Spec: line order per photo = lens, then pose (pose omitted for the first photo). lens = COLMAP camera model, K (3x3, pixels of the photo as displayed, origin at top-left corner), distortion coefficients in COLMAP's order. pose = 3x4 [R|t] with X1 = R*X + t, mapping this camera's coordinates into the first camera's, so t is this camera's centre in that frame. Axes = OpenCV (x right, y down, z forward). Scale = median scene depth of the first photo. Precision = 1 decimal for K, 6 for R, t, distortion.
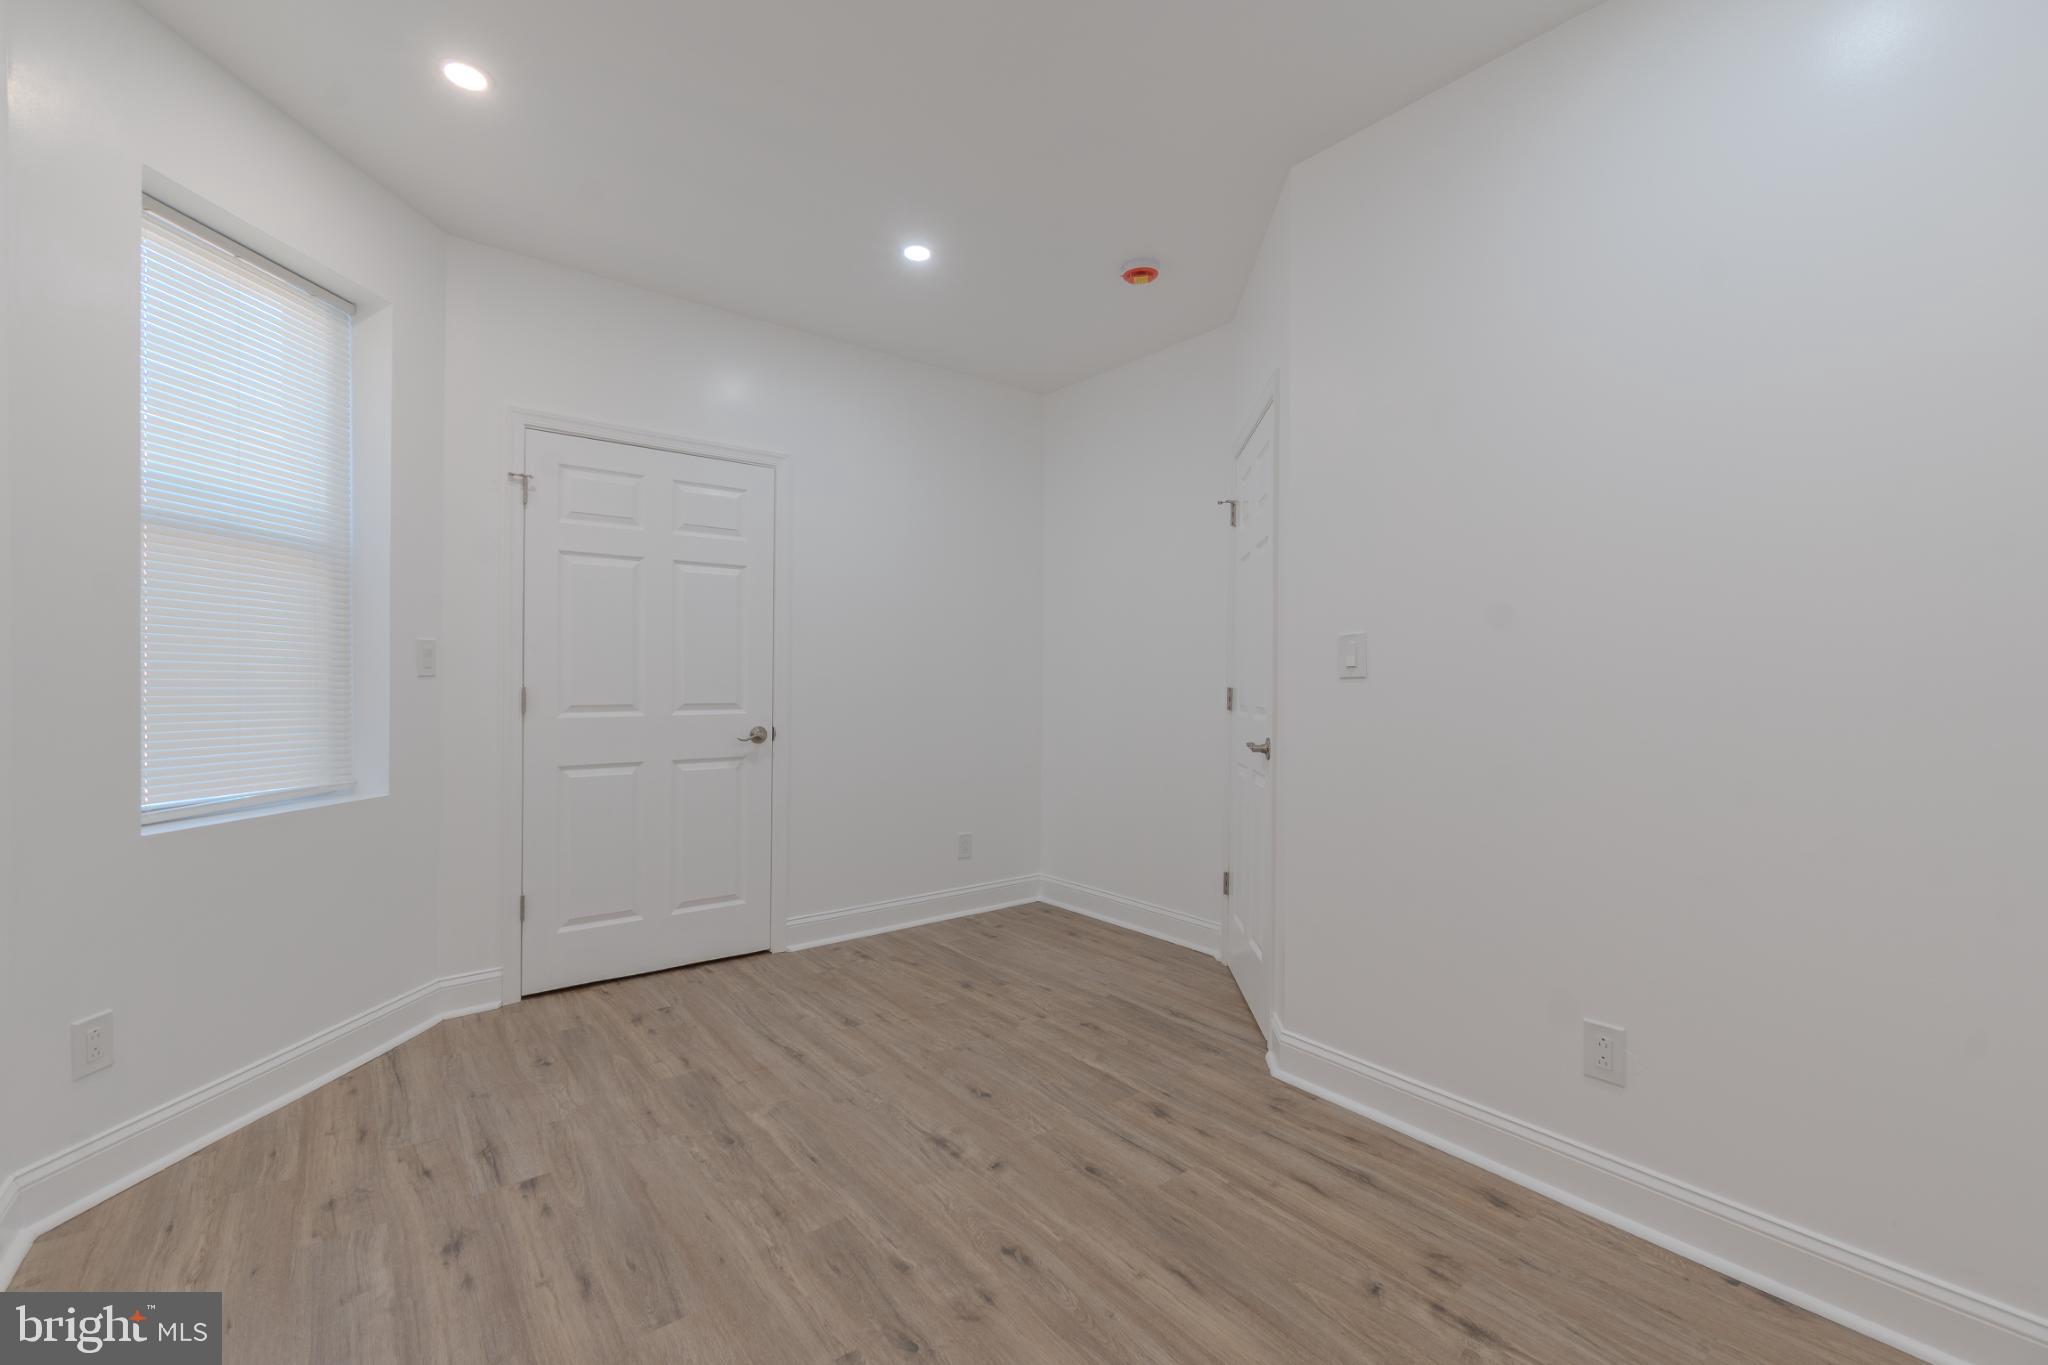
lens RADIAL K [[868.6, 0, 1022.8], [0, 868.6, 680.0], [0, 0, 1]] dist [0.006812, -0.001792]
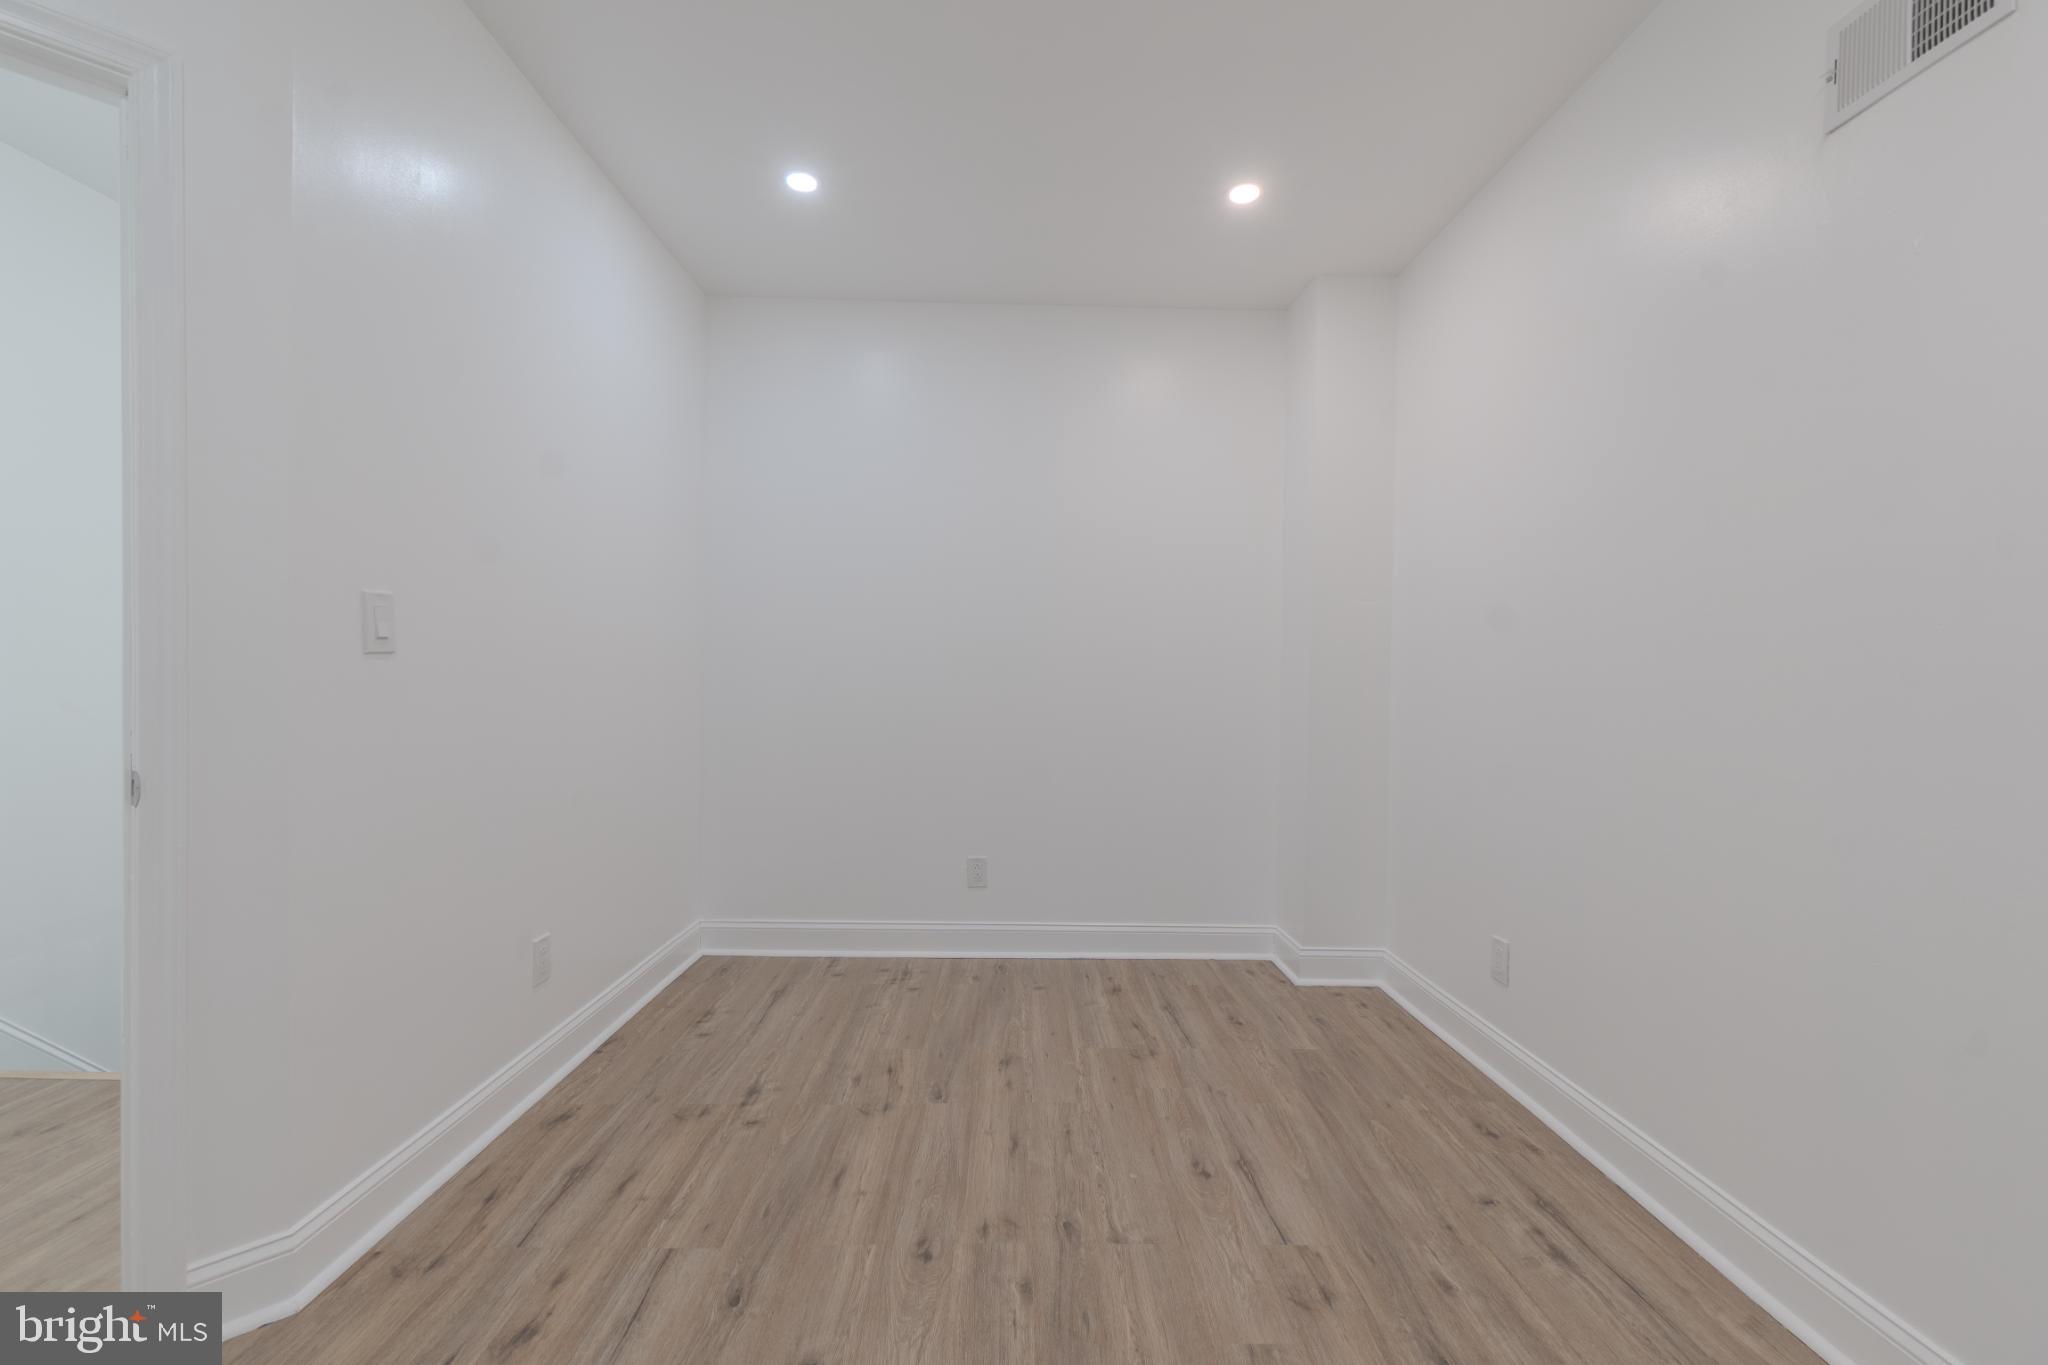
lens RADIAL K [[868.6, 0, 1025.8], [0, 868.6, 686.0], [0, 0, 1]] dist [0.006812, -0.001792]
pose [[-0.794776, -0.028539, 0.606231, -0.513495], [-0.024644, 0.999588, 0.014748, 0.002194], [-0.606402, -0.003218, -0.795152, 1.296728]]
